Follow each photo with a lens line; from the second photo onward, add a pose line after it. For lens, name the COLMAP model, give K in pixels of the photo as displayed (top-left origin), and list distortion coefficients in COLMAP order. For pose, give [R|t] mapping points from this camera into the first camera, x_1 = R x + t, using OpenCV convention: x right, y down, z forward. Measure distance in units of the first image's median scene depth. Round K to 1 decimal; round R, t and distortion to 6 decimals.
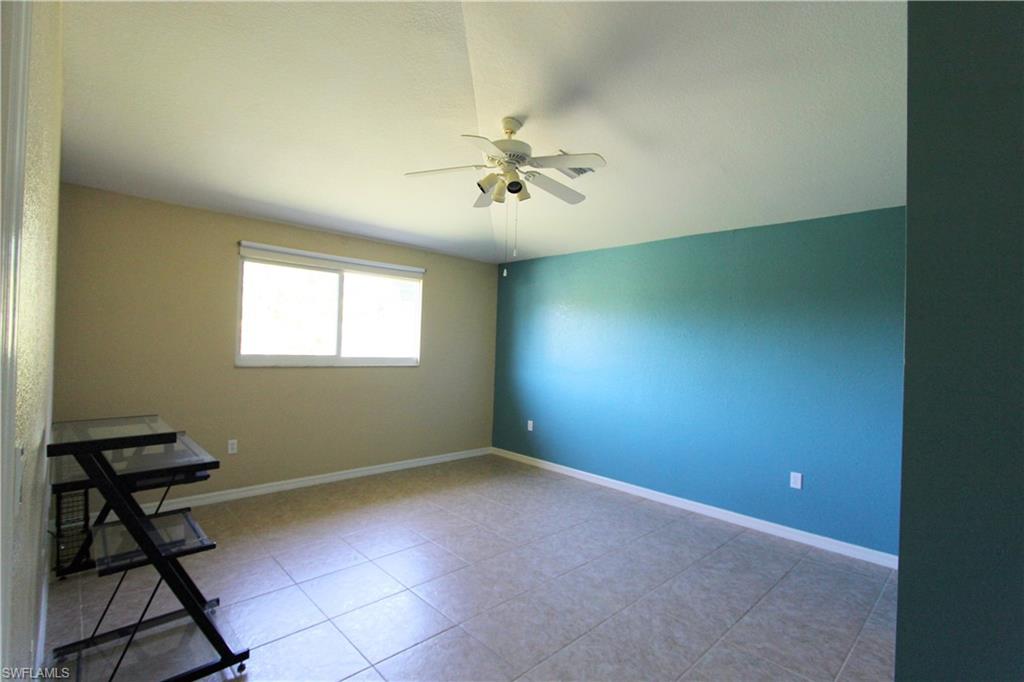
lens RADIAL K [[468.3, 0, 508.9], [0, 468.3, 343.2], [0, 0, 1]] dist [-0.012781, 0.000120]
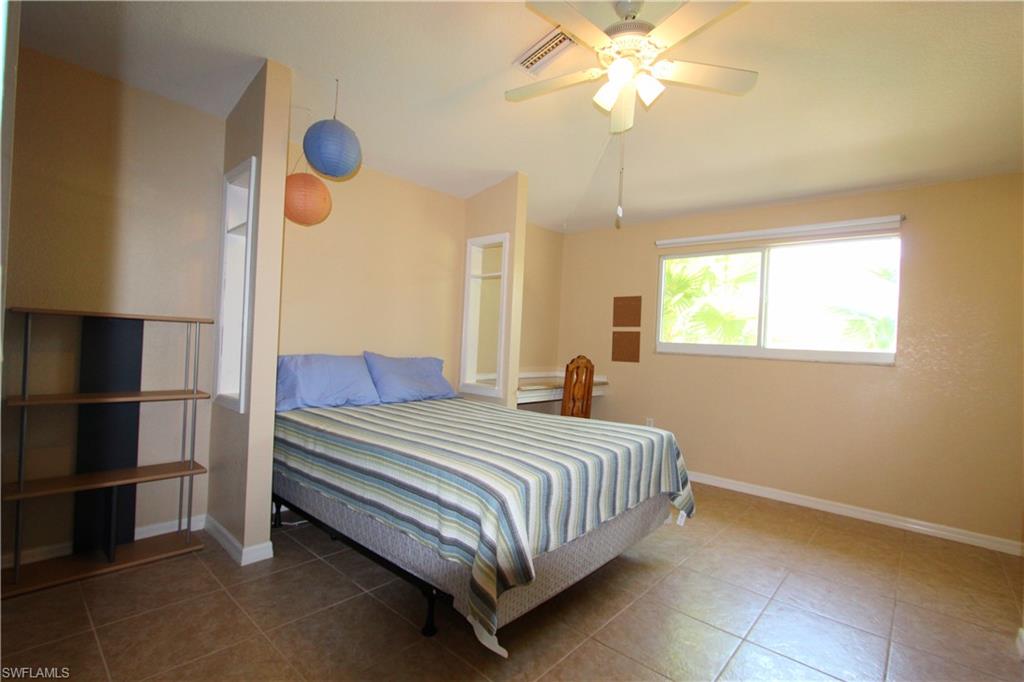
lens RADIAL K [[468.3, 0, 508.9], [0, 468.3, 343.2], [0, 0, 1]] dist [-0.012781, 0.000120]
pose [[0.070432, -0.026745, -0.997158, 0.459429], [-0.043178, 0.998622, -0.029834, 0.066923], [0.996582, 0.045156, 0.069180, 0.466074]]
